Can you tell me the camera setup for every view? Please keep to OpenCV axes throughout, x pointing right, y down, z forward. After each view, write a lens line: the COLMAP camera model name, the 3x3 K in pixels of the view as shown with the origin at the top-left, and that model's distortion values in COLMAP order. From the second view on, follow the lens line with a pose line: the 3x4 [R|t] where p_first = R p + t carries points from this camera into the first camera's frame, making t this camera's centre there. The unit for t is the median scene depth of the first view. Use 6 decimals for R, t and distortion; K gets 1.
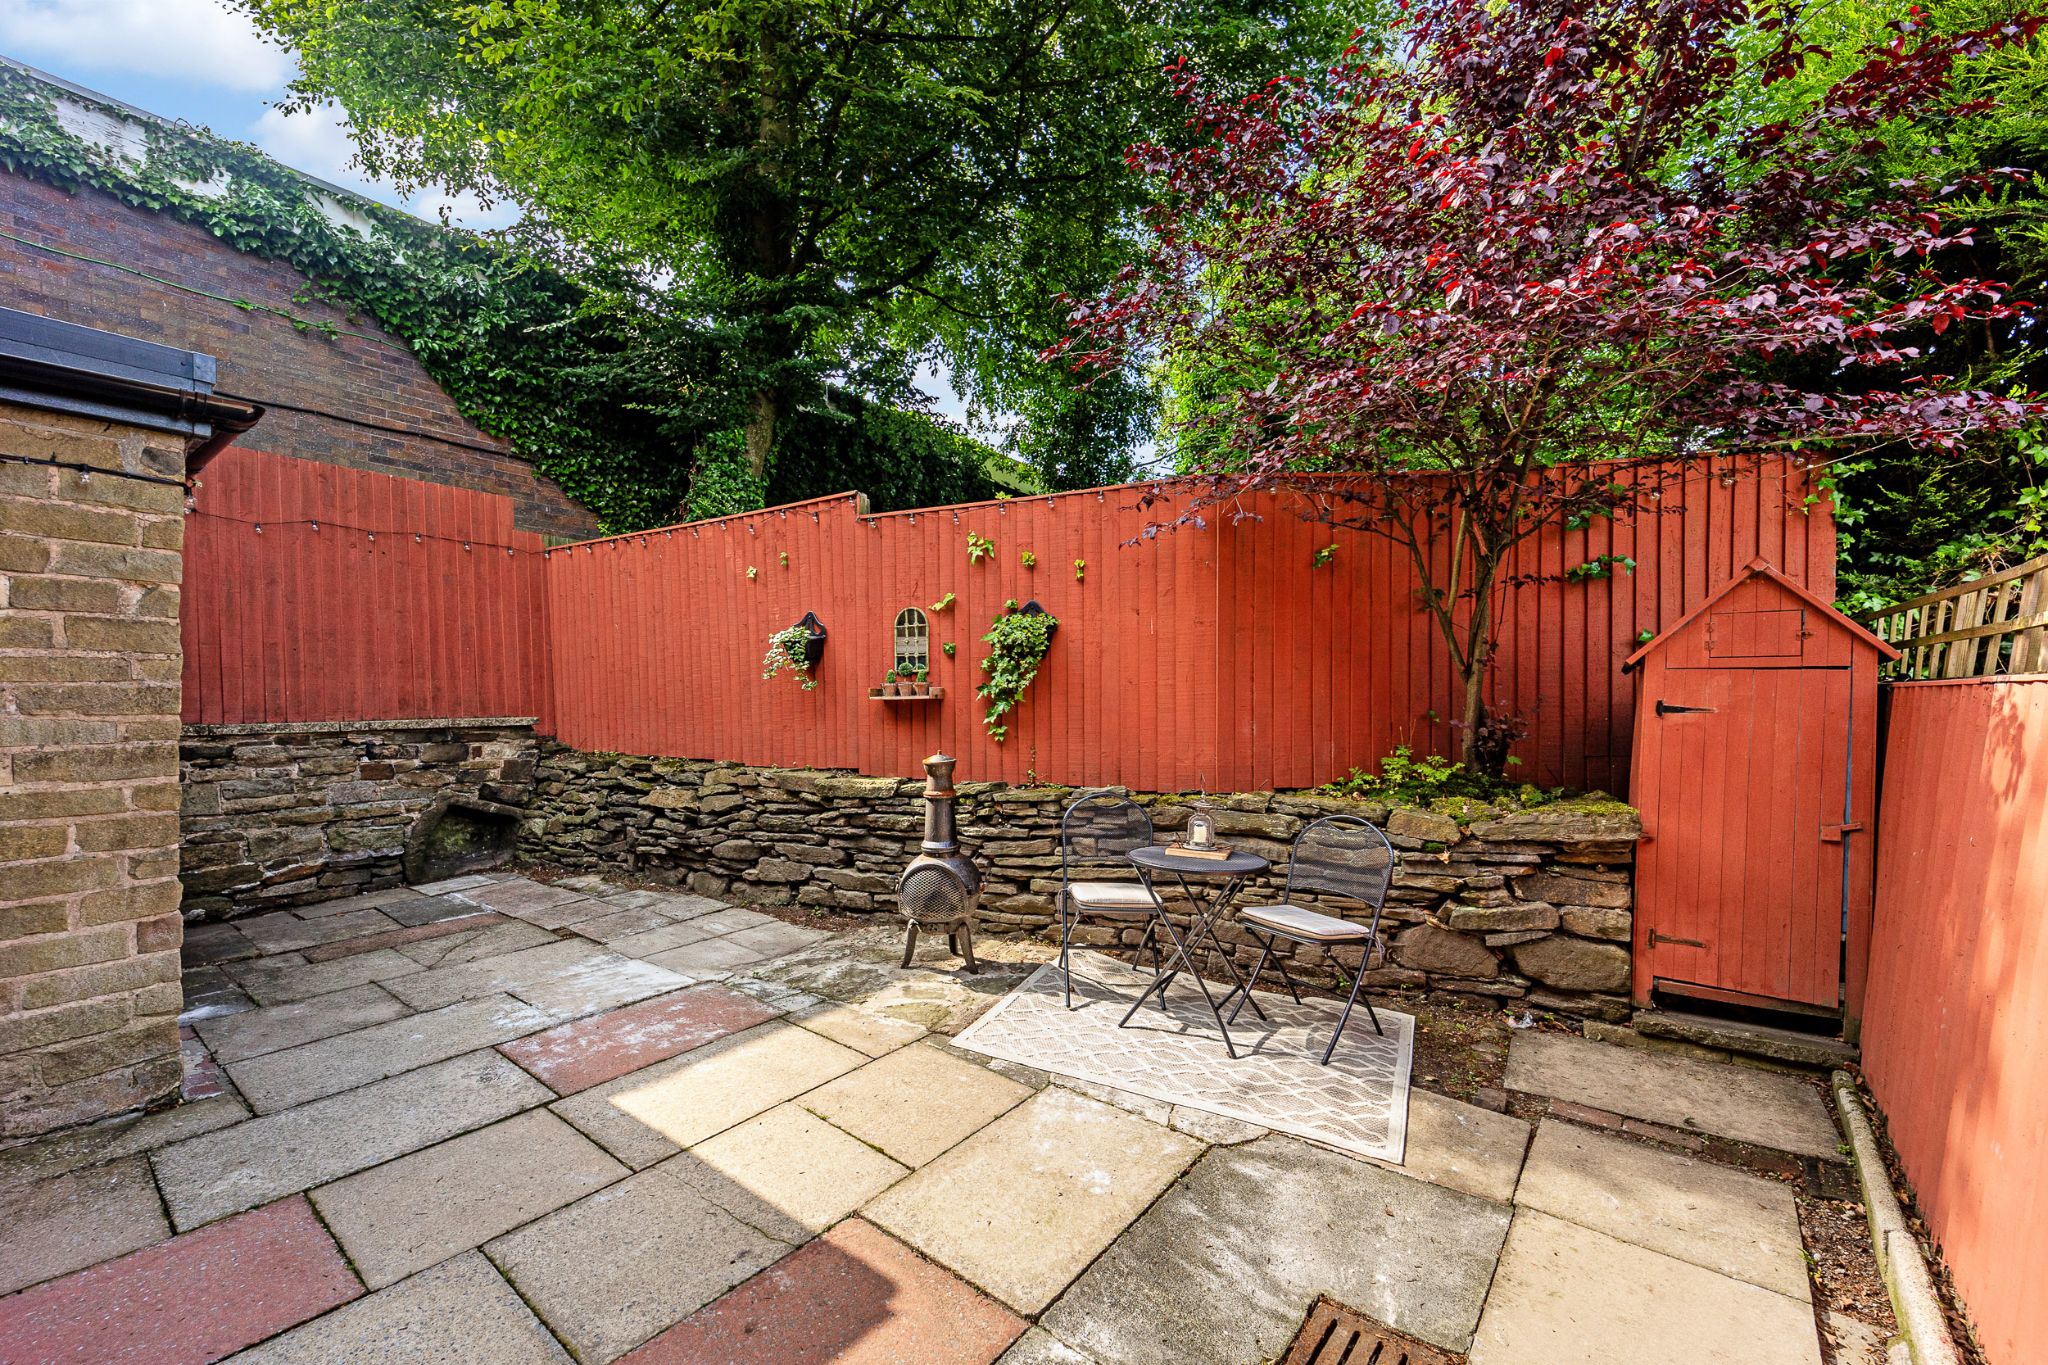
lens RADIAL K [[801.9, 0, 1019.6], [0, 801.9, 704.4], [0, 0, 1]] dist [0.096935, -0.045077]
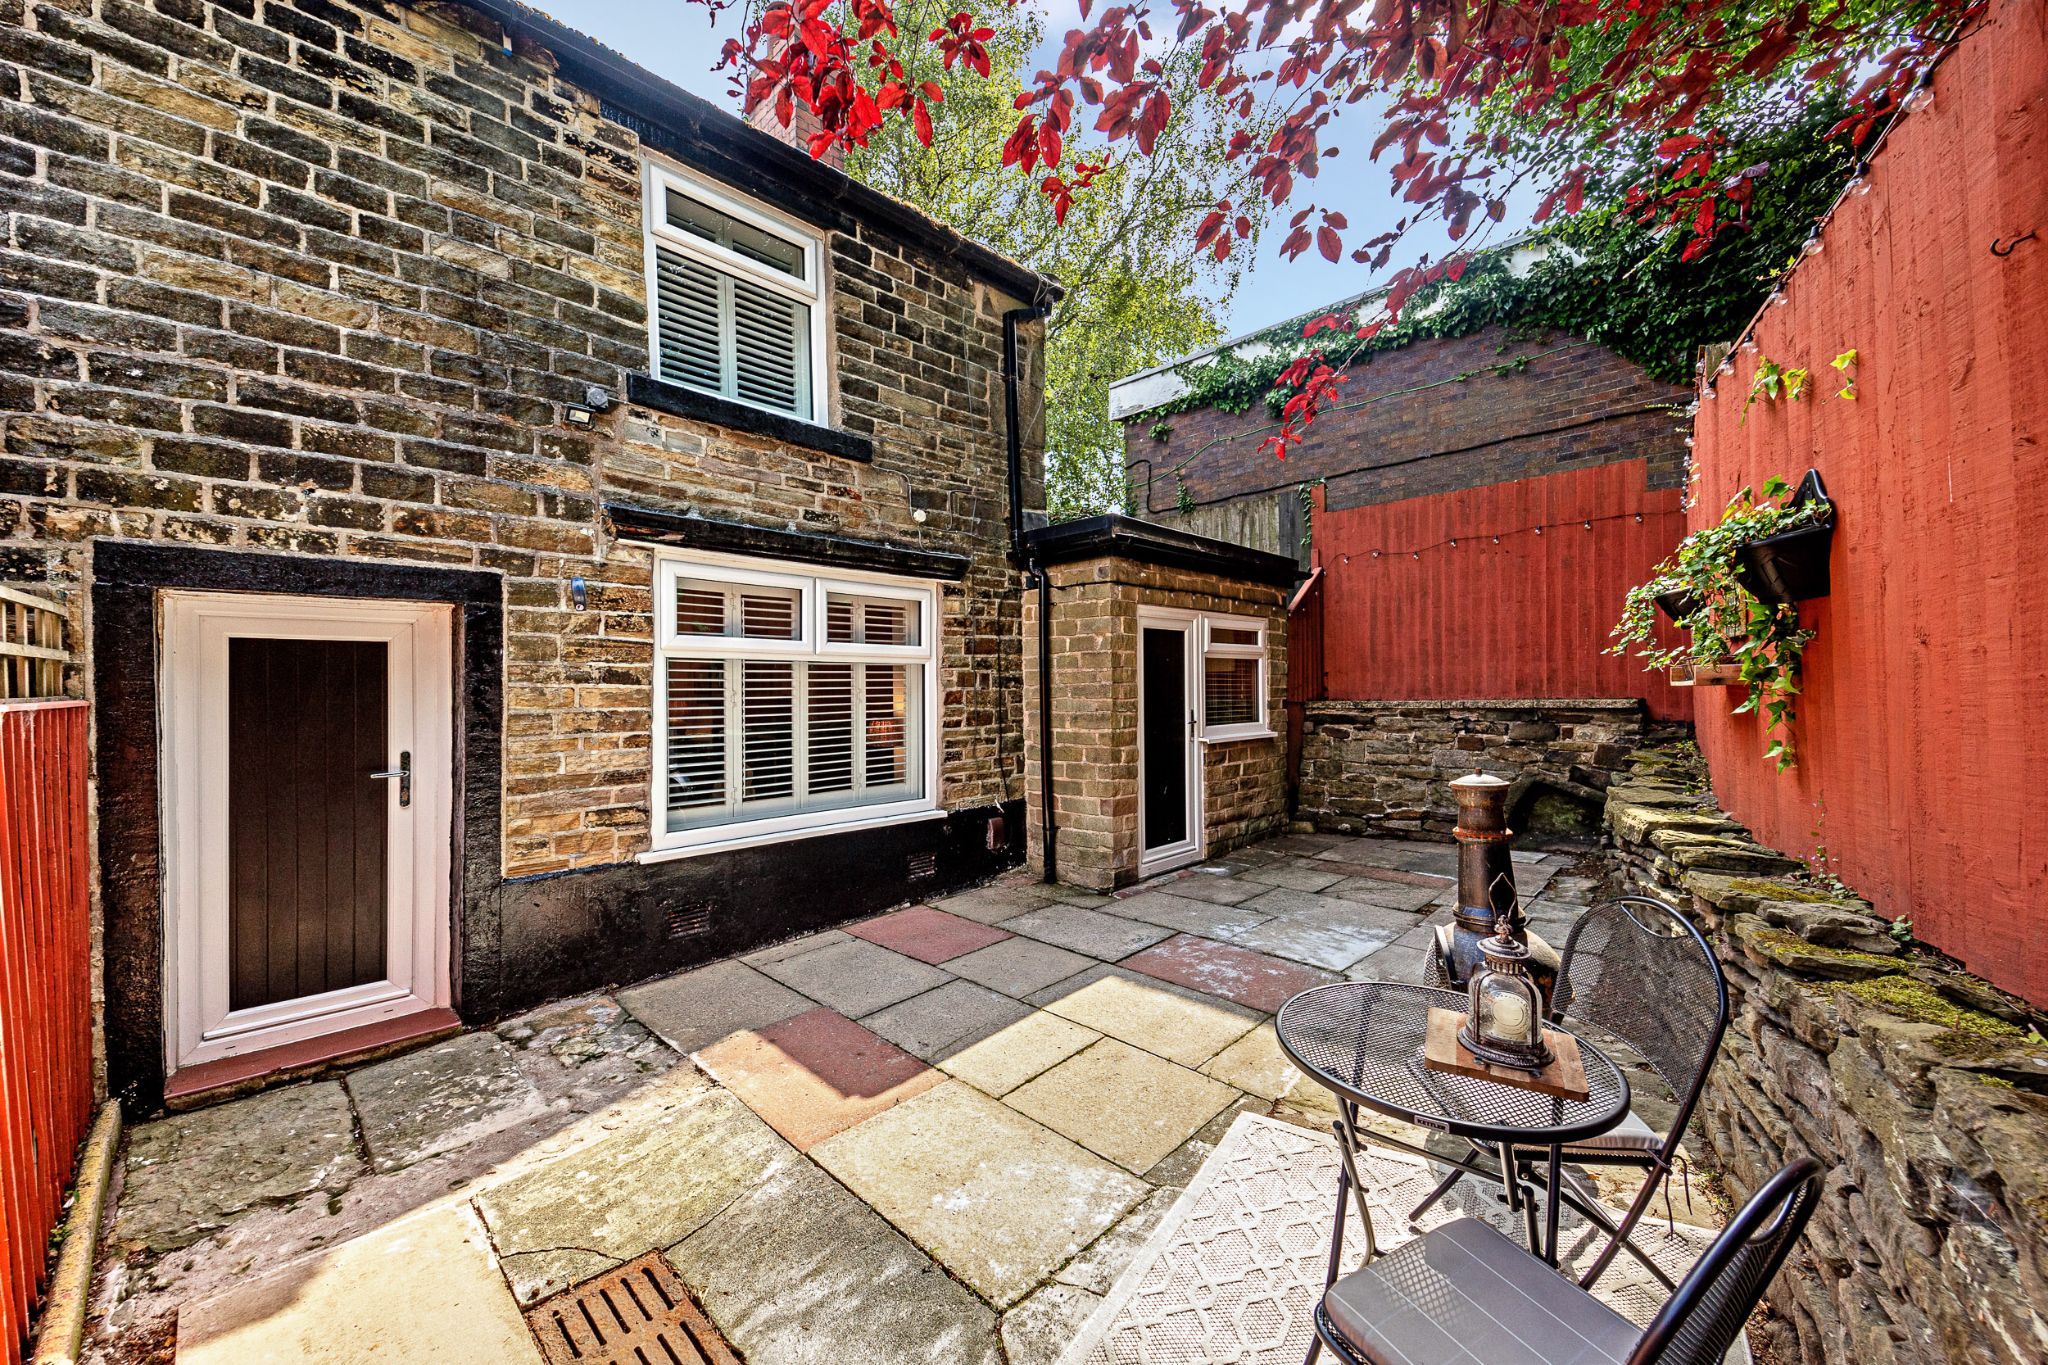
lens RADIAL K [[801.8, 0, 1021.9], [0, 801.8, 675.6], [0, 0, 1]] dist [0.050036, -0.000153]
pose [[-0.129471, -0.008318, -0.991548, 0.543101], [0.013929, 0.999851, -0.010207, -0.014741], [0.991485, -0.015133, -0.129336, 0.631587]]
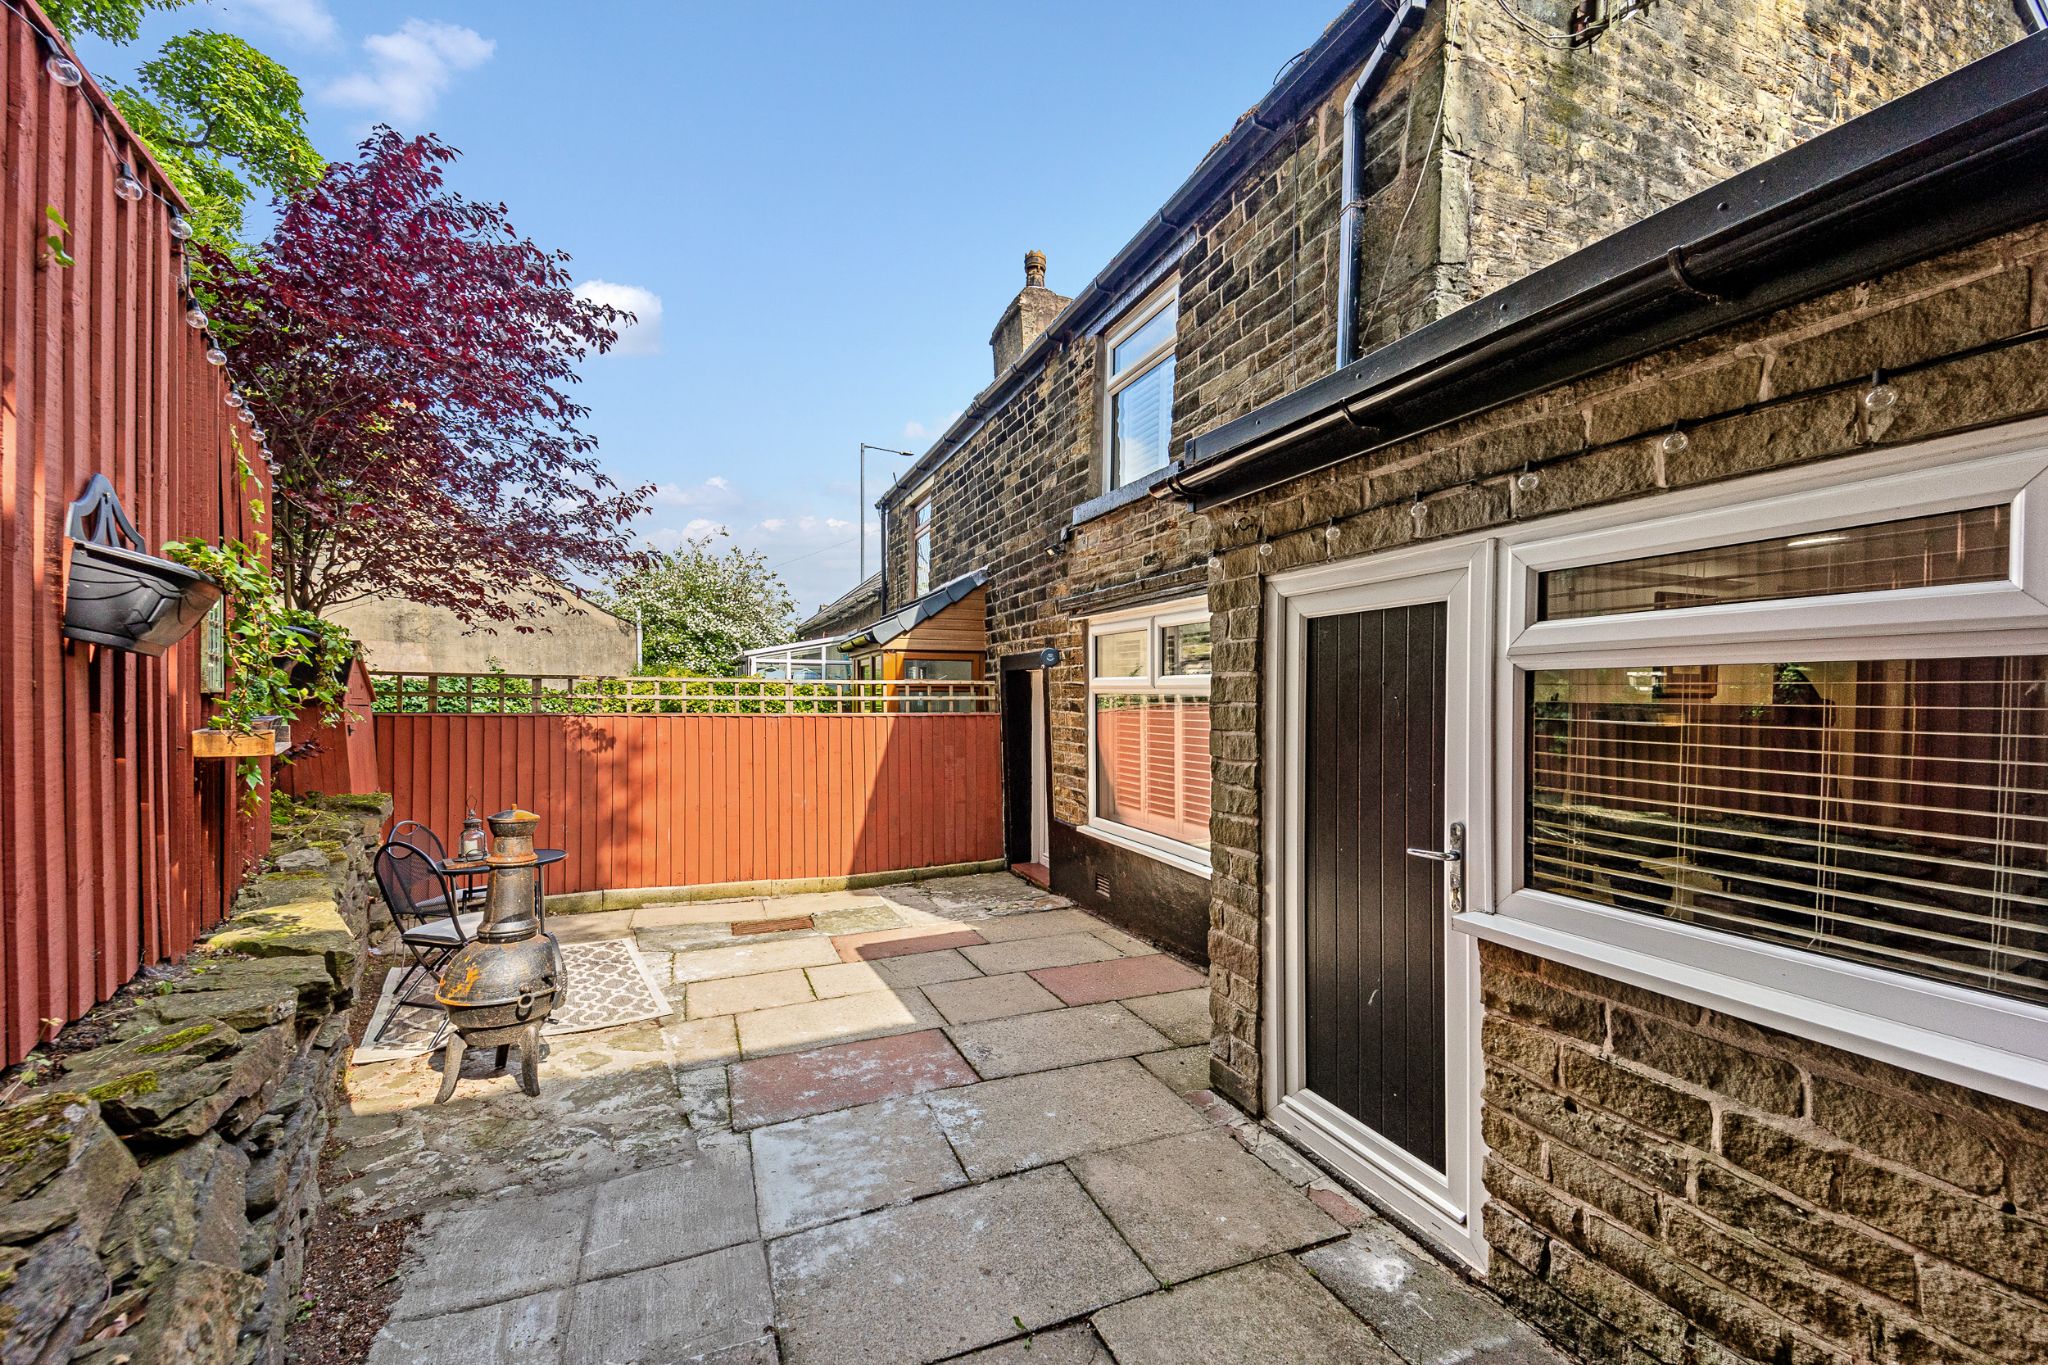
lens RADIAL K [[801.9, 0, 1019.6], [0, 801.9, 704.4], [0, 0, 1]] dist [0.096935, -0.045077]
pose [[-0.865194, -0.007160, 0.501386, -0.806271], [-0.006334, 0.999974, 0.003350, -0.035354], [-0.501397, -0.000277, -0.865217, 1.271698]]
